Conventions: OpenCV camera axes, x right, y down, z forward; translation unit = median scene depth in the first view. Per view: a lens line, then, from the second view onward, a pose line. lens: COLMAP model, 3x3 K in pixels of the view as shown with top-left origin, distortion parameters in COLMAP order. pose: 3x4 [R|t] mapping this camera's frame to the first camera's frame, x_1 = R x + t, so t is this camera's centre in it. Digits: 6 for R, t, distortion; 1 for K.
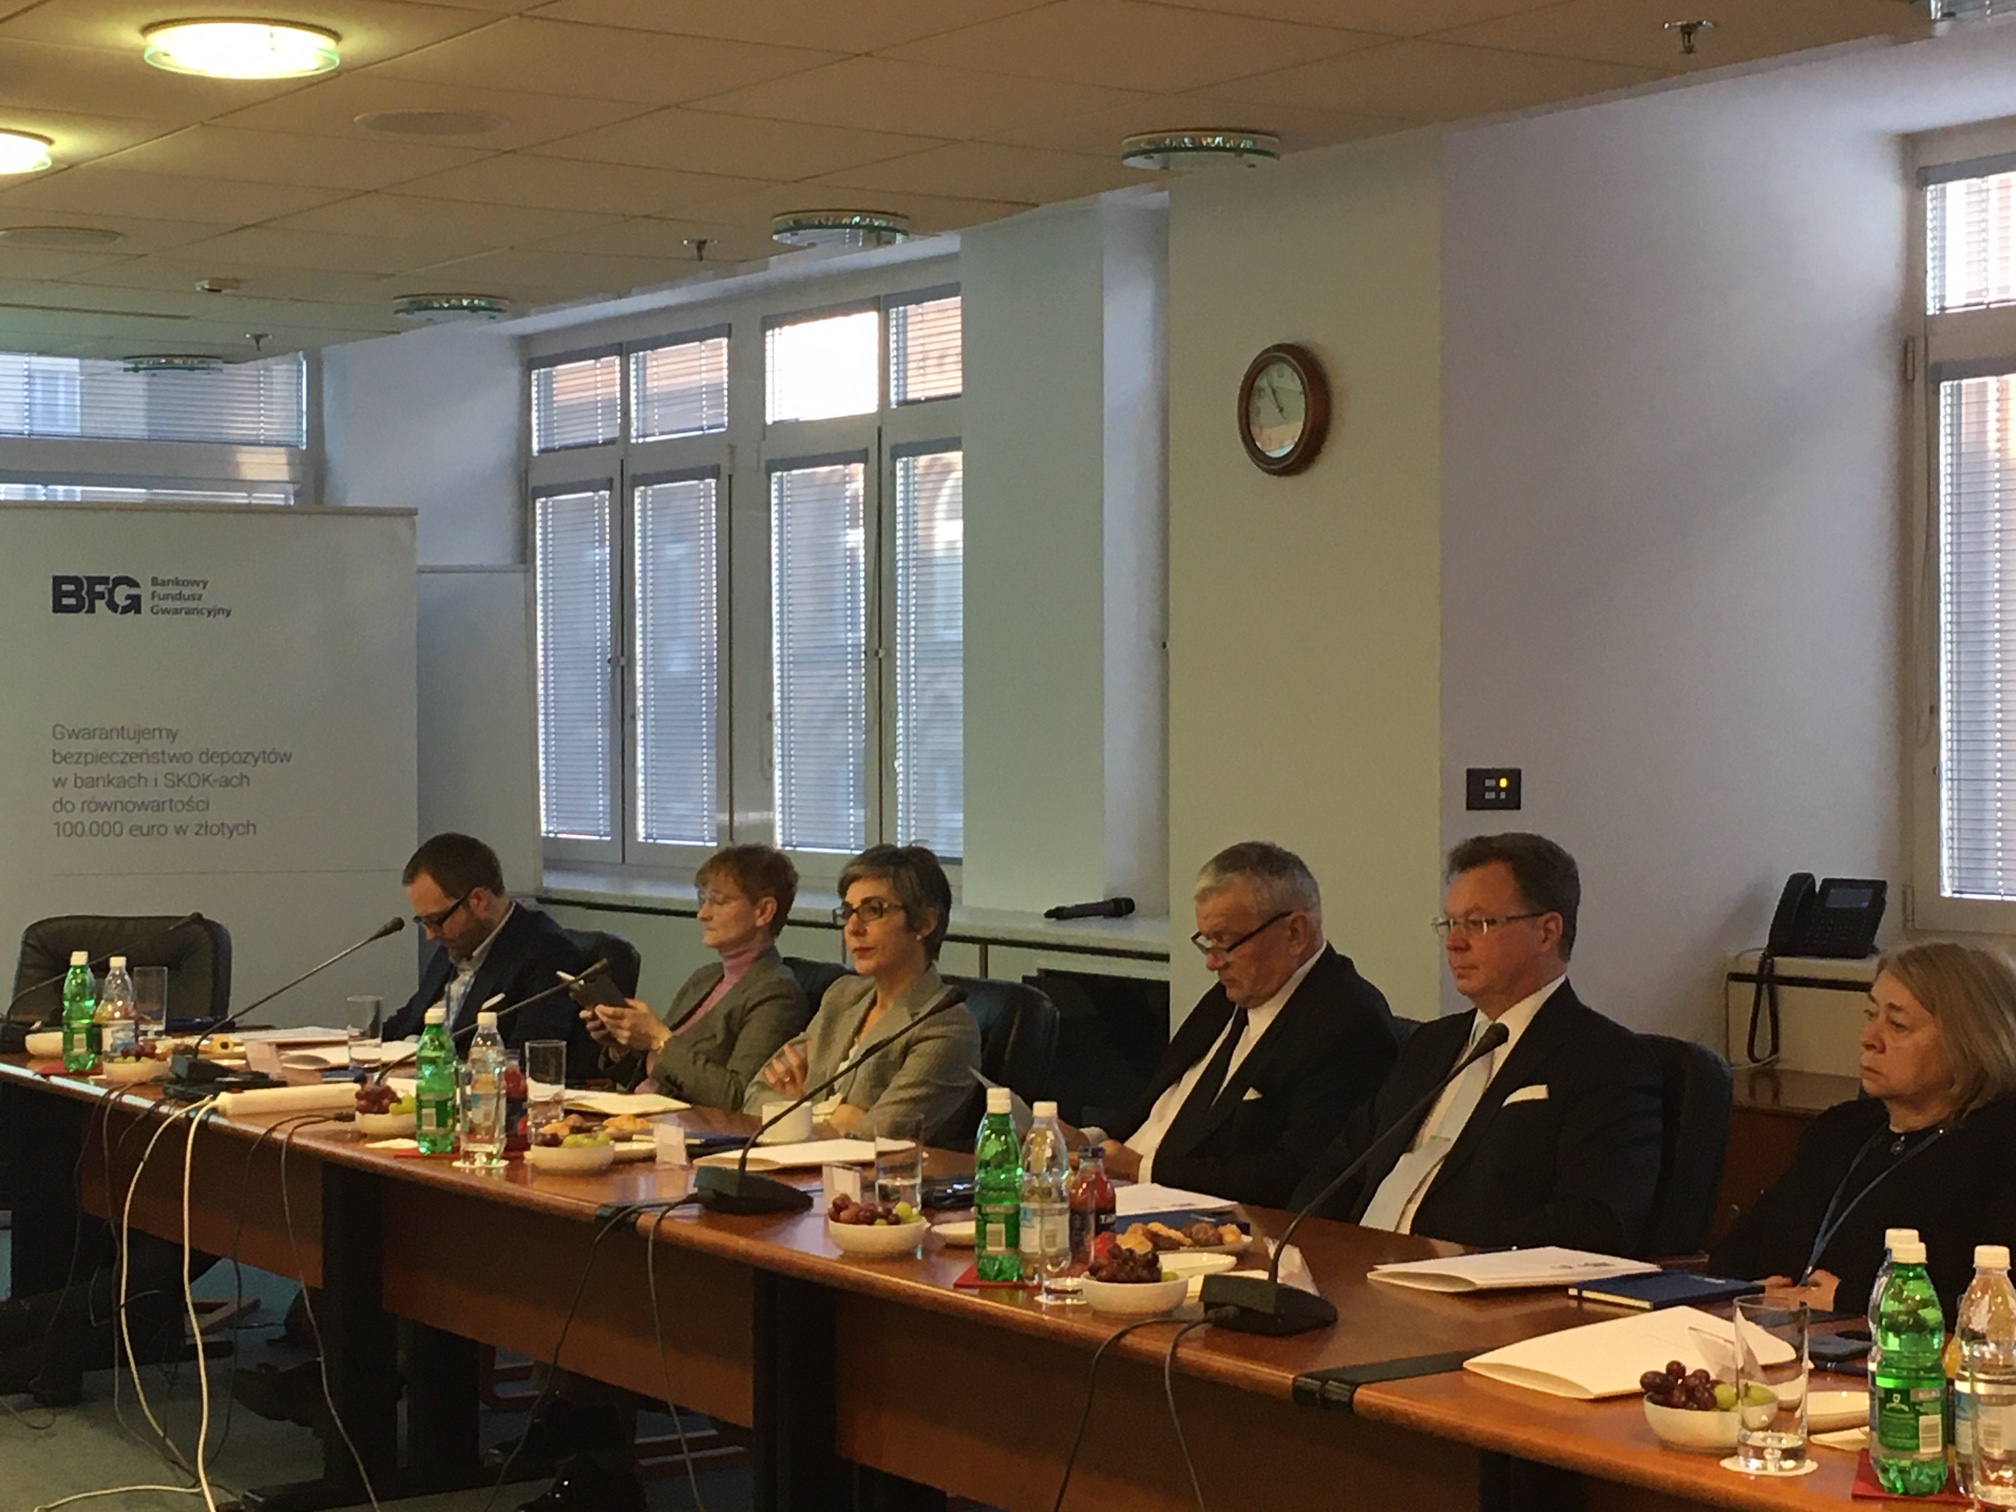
lens RADIAL K [[3609.9, 0, 1027.2], [0, 3609.9, 749.5], [0, 0, 1]] dist [0.034329, 0.000000]
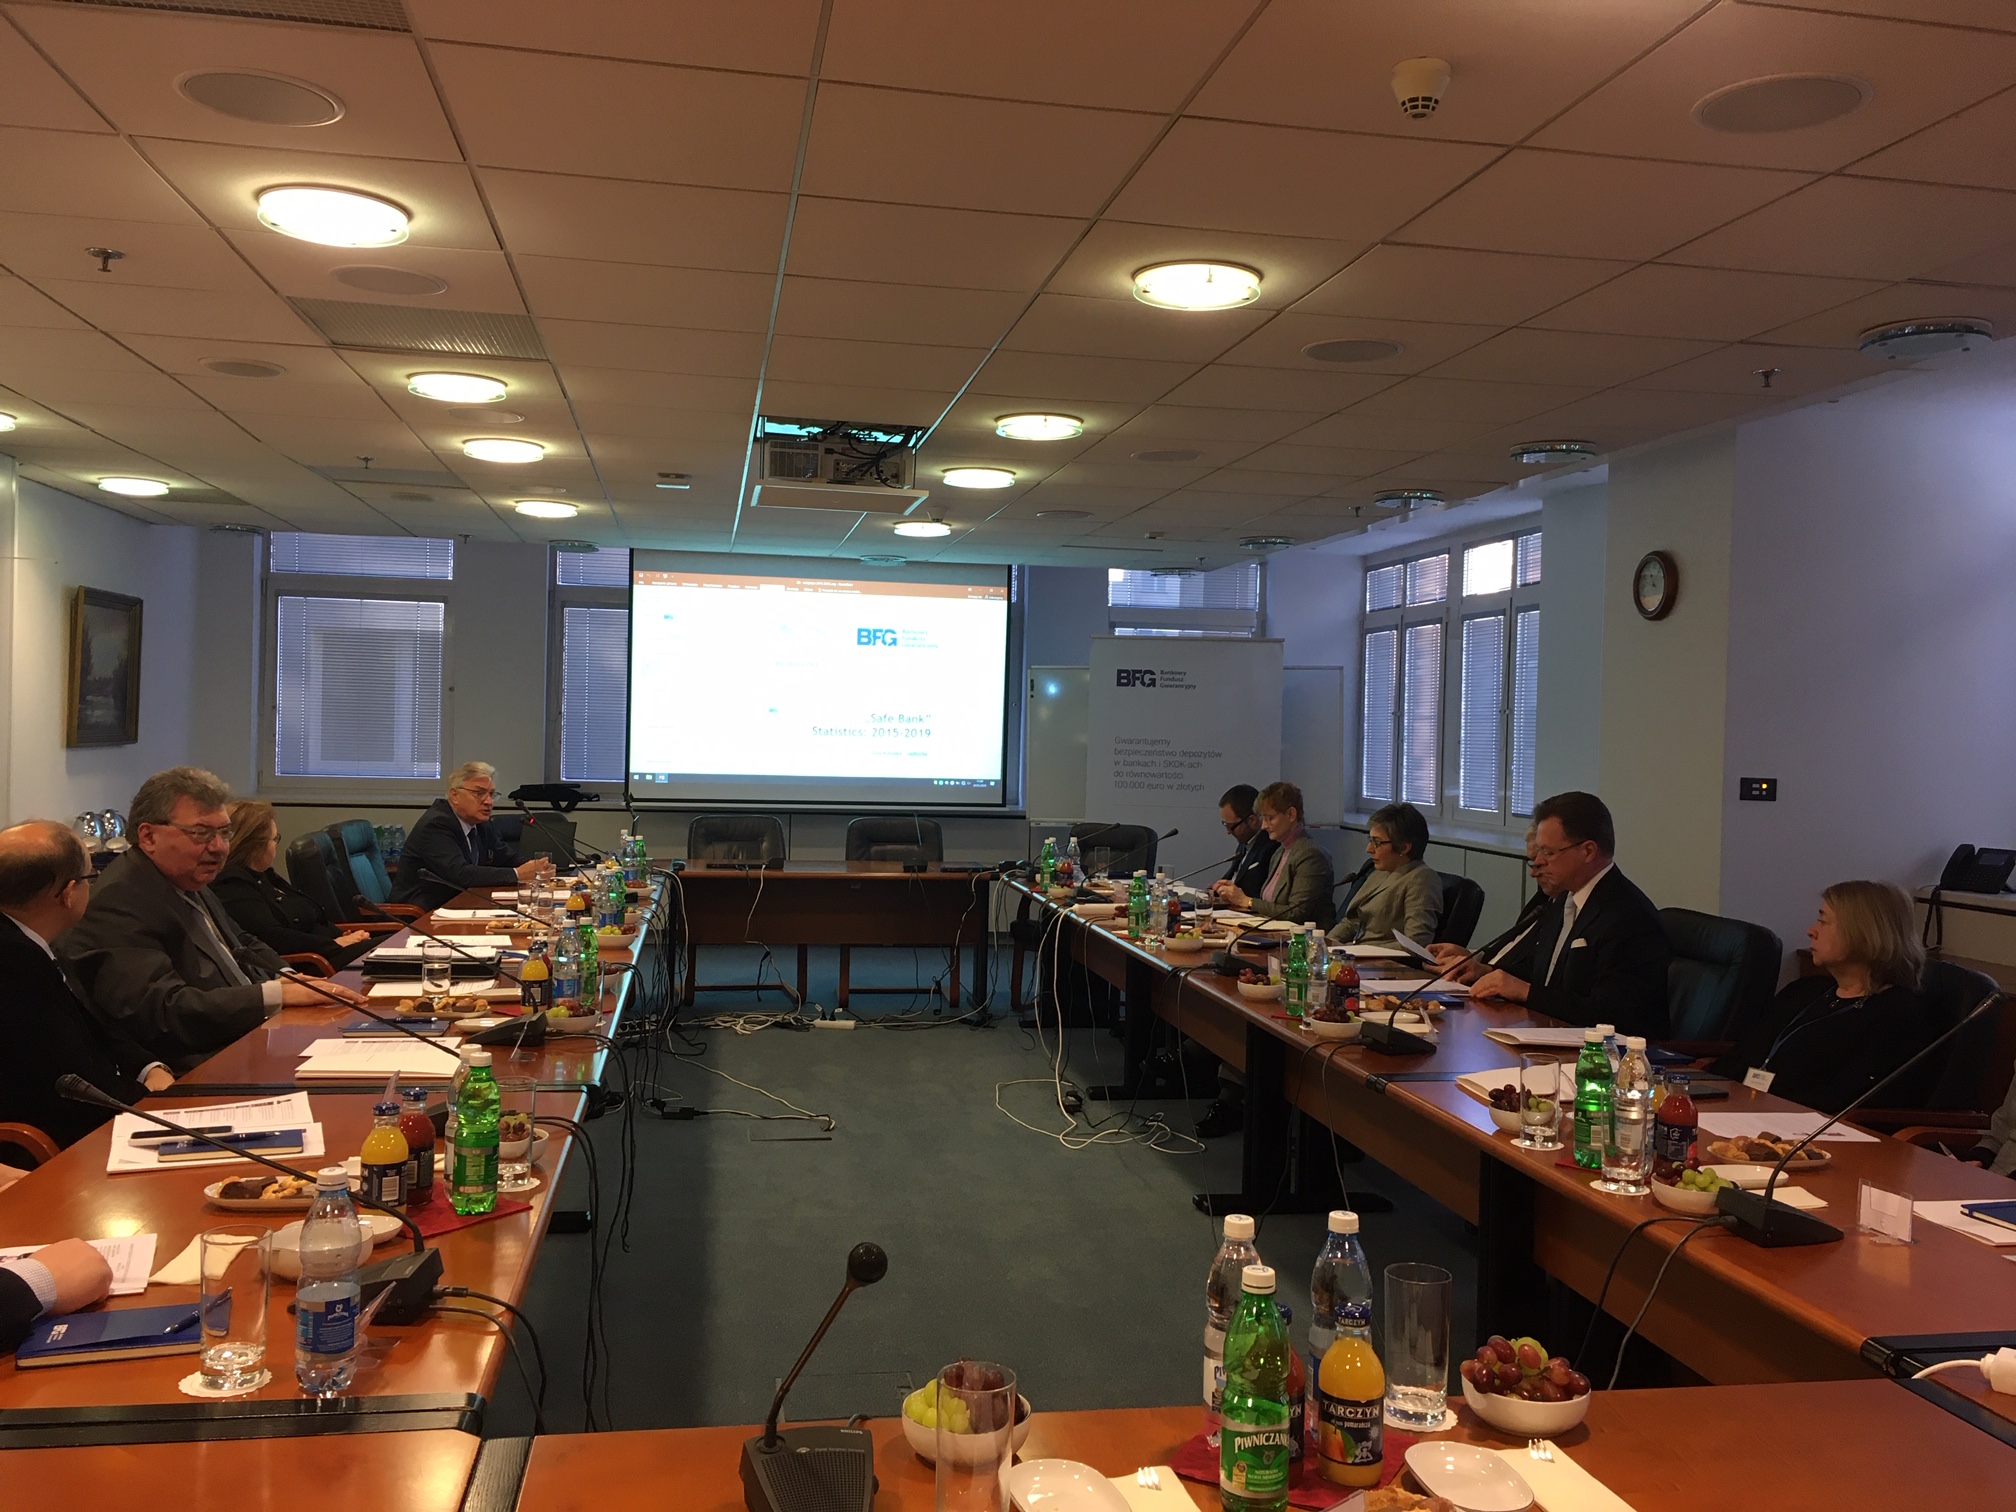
lens RADIAL K [[1714.0, 0, 1014.0], [0, 1714.0, 756.6], [0, 0, 1]] dist [0.075206, -0.101373]
pose [[0.910147, 0.030666, -0.413148, 0.125398], [-0.030567, 0.999509, 0.006849, -0.000182], [0.413155, 0.006395, 0.910638, 0.028695]]
